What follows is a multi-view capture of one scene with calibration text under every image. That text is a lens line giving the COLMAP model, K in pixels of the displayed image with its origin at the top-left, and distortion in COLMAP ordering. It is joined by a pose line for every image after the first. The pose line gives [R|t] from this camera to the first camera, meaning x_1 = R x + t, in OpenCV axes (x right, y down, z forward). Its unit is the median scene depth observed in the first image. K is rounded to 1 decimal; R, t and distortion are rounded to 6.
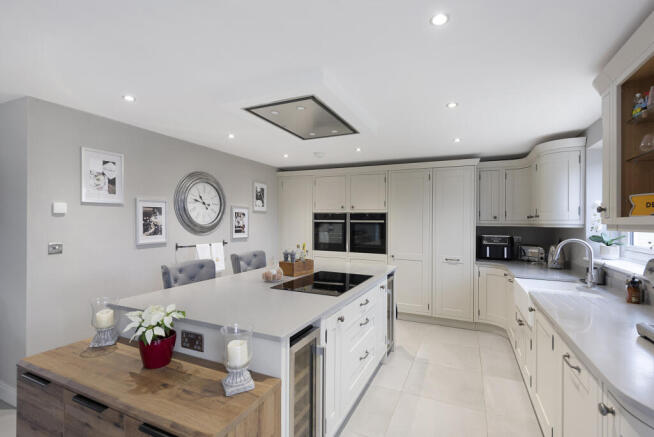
lens RADIAL K [[301.7, 0, 329.0], [0, 301.7, 220.2], [0, 0, 1]] dist [0.003927, 0.000450]
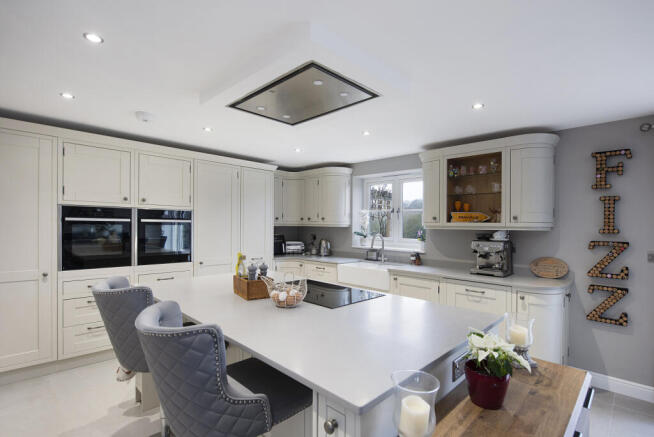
lens RADIAL K [[320.7, 0, 327.6], [0, 320.7, 221.0], [0, 0, 1]] dist [-0.002952, -0.000304]
pose [[0.333834, 0.005451, 0.942616, -0.561448], [-0.016001, 0.999872, -0.000115, -0.002125], [-0.942496, -0.015045, 0.333879, 0.412468]]
